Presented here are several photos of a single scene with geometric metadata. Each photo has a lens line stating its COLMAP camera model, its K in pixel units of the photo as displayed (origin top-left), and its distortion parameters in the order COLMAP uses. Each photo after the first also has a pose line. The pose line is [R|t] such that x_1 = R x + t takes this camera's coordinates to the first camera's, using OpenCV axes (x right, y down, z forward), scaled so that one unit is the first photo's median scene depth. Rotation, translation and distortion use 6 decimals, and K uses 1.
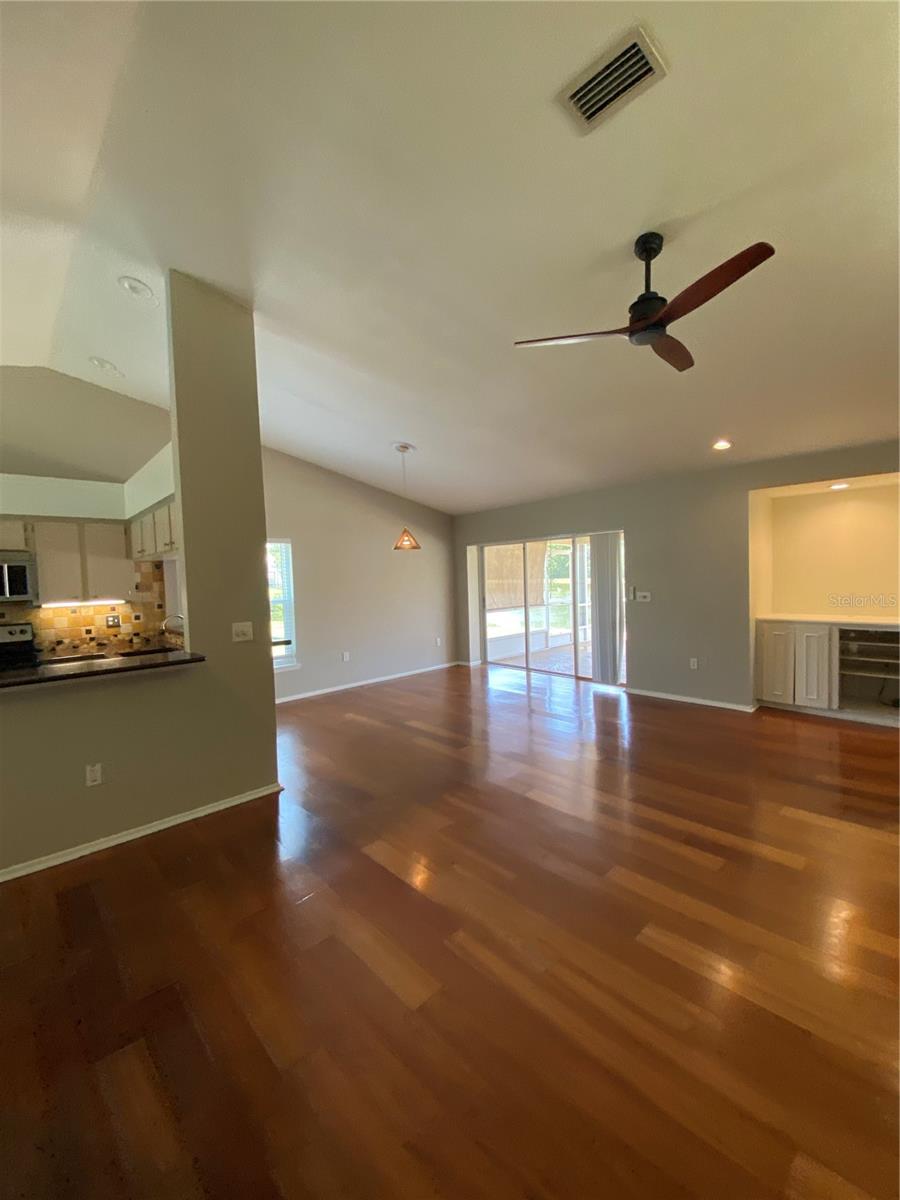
lens RADIAL K [[488.8, 0, 449.9], [0, 488.8, 595.7], [0, 0, 1]] dist [0.001634, -0.004801]
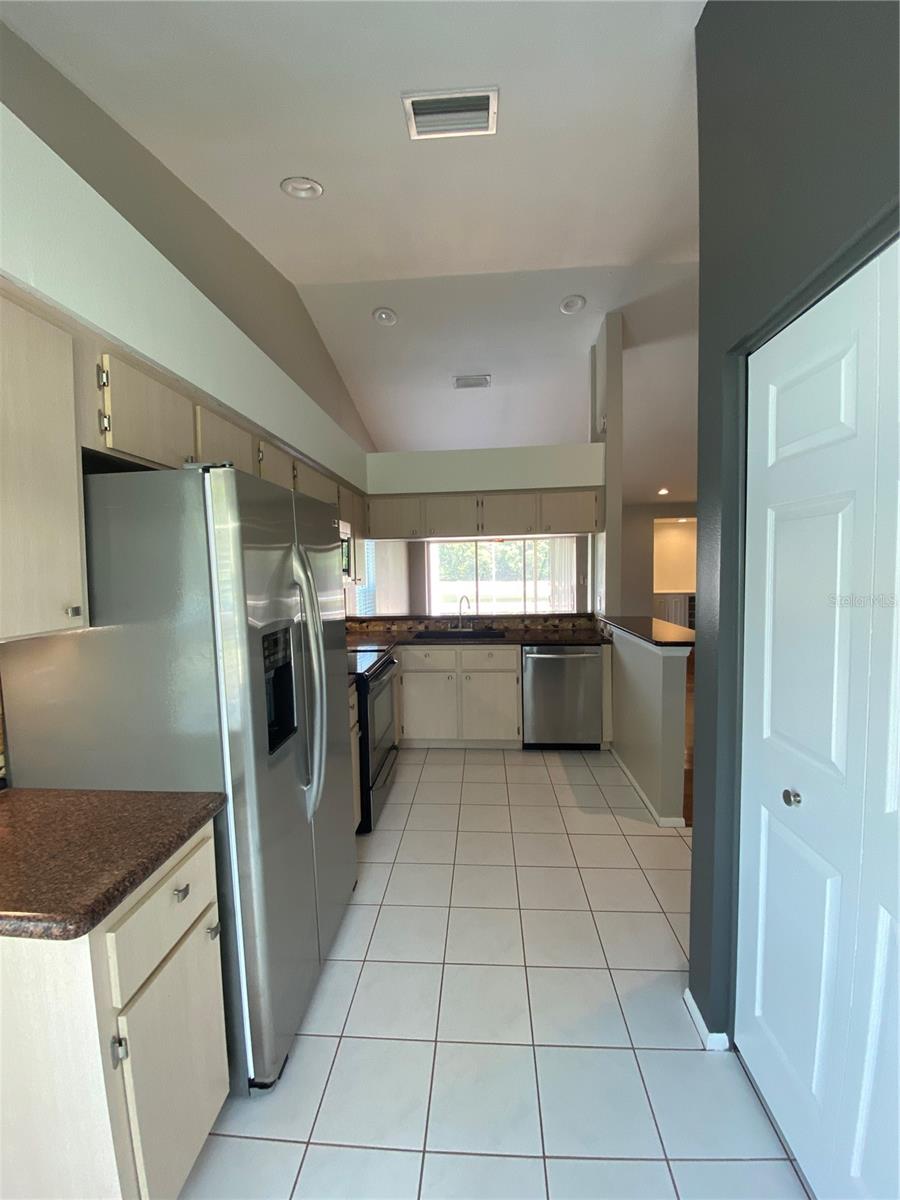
lens RADIAL K [[491.9, 0, 450.9], [0, 491.9, 597.3], [0, 0, 1]] dist [0.026621, -0.022989]
pose [[0.752356, -0.028989, 0.658118, -1.115945], [0.031621, 0.999469, 0.007876, 0.031370], [-0.657997, 0.014885, 0.752873, 0.223514]]
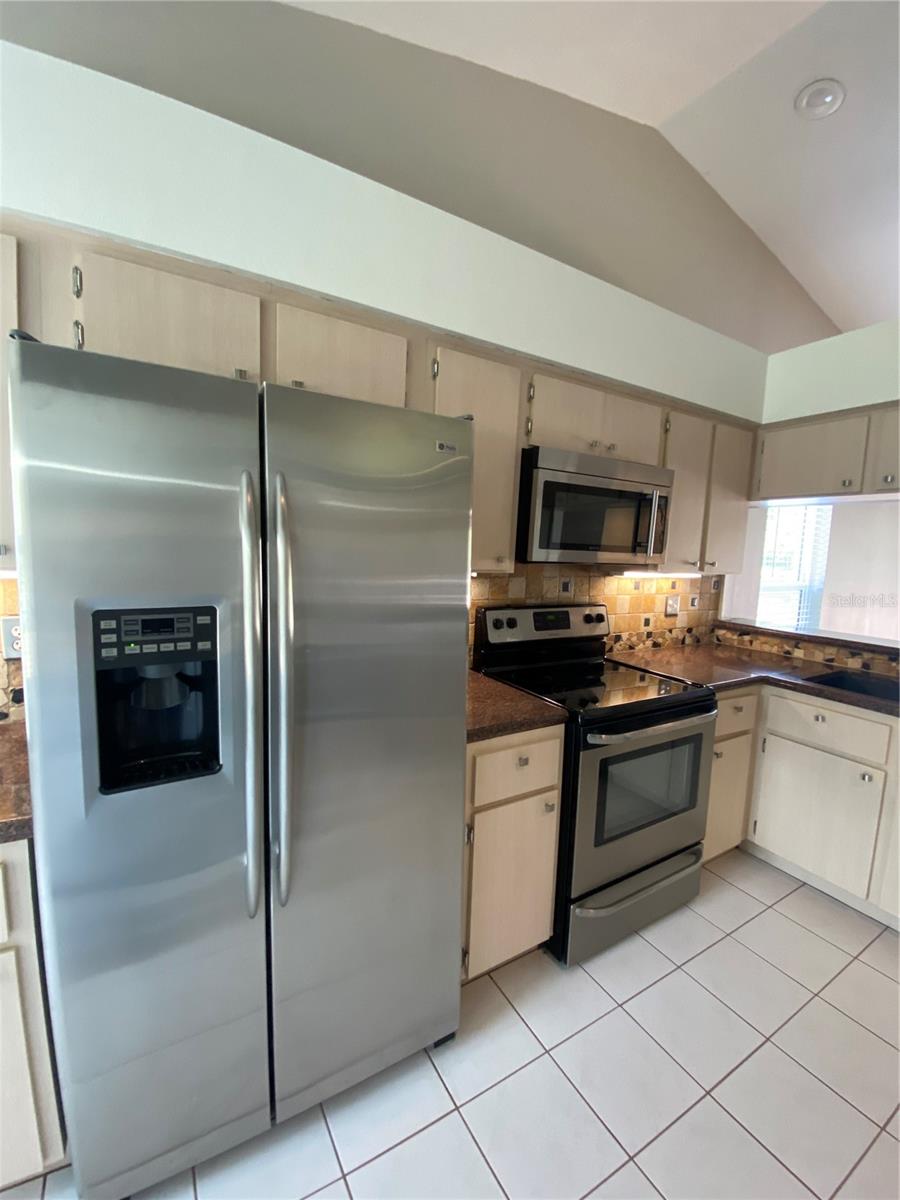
lens RADIAL K [[488.8, 0, 449.9], [0, 488.8, 595.7], [0, 0, 1]] dist [0.001634, -0.004801]
pose [[0.966361, 0.086624, -0.242161, -0.824476], [-0.073893, 0.995387, 0.061186, 0.024182], [0.246344, -0.041233, 0.968305, 0.379474]]
